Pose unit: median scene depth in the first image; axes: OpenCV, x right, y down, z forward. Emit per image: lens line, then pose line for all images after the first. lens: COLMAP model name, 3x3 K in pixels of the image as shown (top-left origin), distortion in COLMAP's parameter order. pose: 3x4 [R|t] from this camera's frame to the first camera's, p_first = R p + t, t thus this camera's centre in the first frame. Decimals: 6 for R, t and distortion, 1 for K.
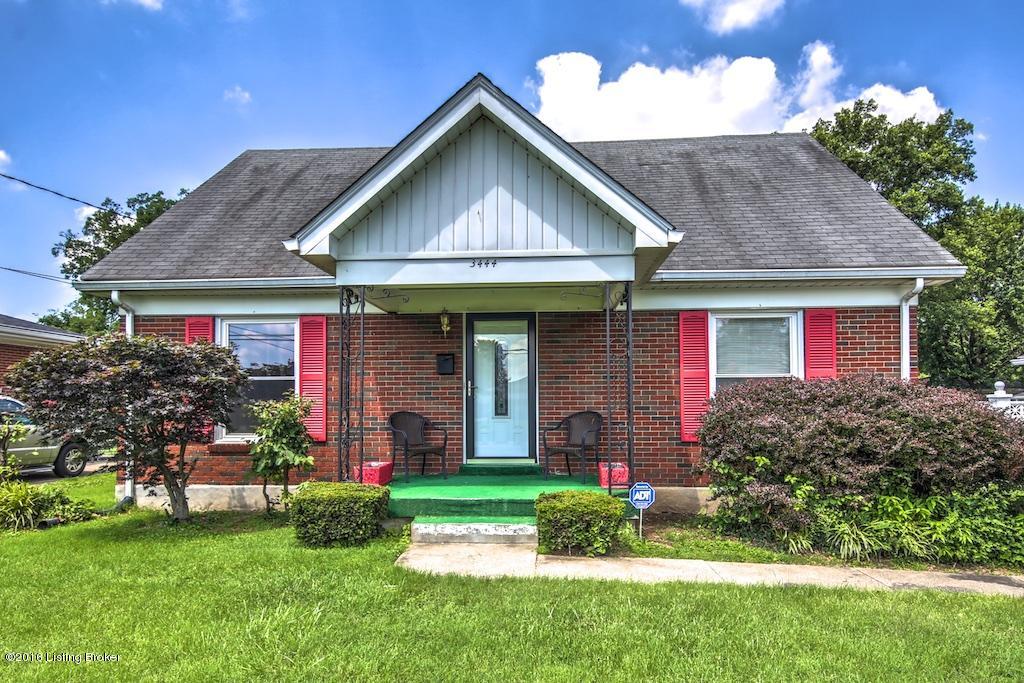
lens RADIAL K [[485.2, 0, 511.8], [0, 485.2, 347.2], [0, 0, 1]] dist [0.000809, 0.000127]
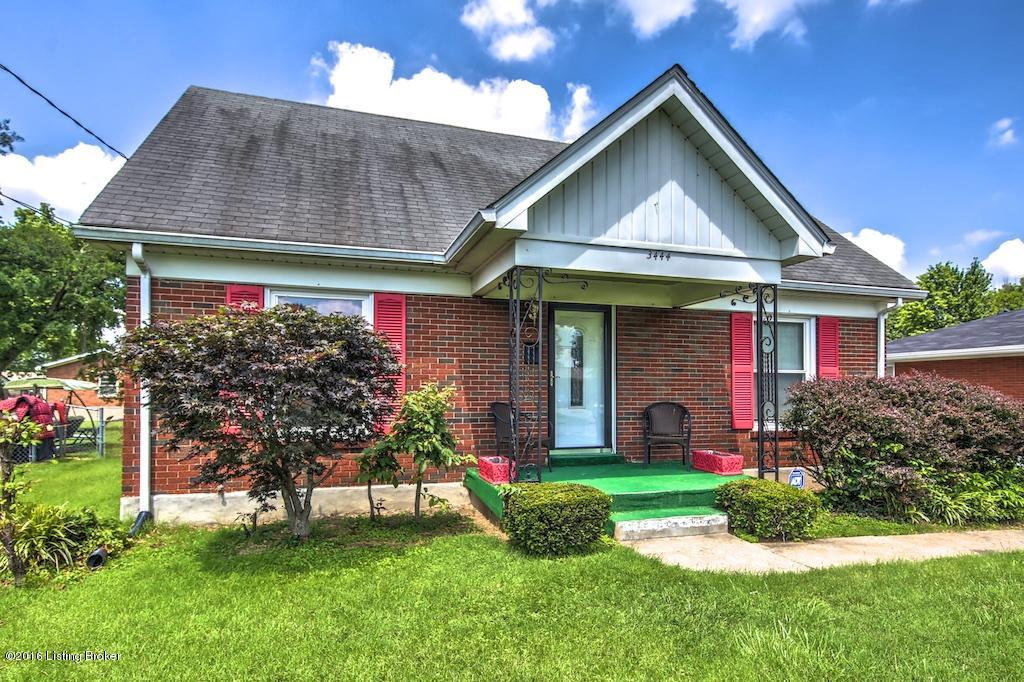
lens RADIAL K [[465.9, 0, 512.0], [0, 465.9, 341.0], [0, 0, 1]] dist [0.001691, 0.000047]
pose [[0.955875, 0.039401, 0.291118, -0.601383], [-0.043236, 0.999042, 0.006749, 0.008282], [-0.290574, -0.019038, 0.956663, 0.163521]]
